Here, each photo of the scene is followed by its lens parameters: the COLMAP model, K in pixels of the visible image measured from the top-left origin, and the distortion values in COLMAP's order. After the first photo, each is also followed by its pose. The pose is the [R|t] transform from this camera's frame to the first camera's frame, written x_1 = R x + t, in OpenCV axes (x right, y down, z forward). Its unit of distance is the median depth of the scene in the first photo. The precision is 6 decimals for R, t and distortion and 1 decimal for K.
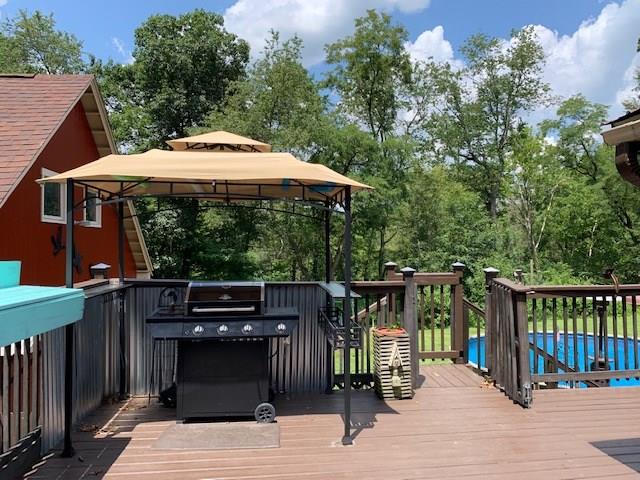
lens RADIAL K [[492.3, 0, 319.2], [0, 492.3, 239.4], [0, 0, 1]] dist [0.001992, -0.000020]
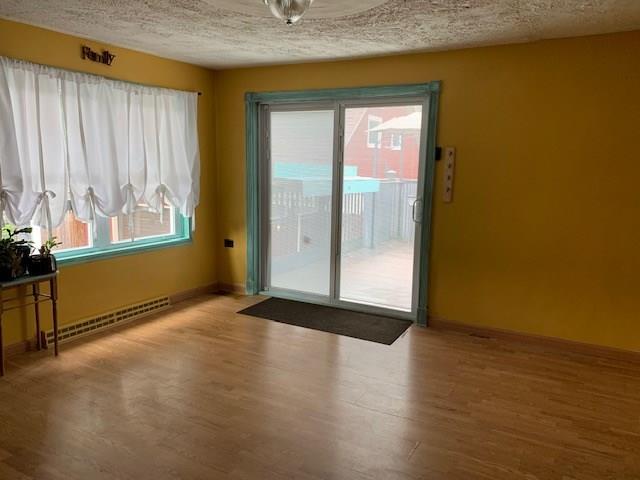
lens RADIAL K [[492.3, 0, 320.0], [0, 492.3, 240.6], [0, 0, 1]] dist [0.001992, -0.000020]
pose [[0.815457, 0.101249, -0.569894, 0.499696], [-0.005906, 0.985986, 0.166722, -0.000416], [0.578788, -0.132588, 0.804627, -0.837365]]
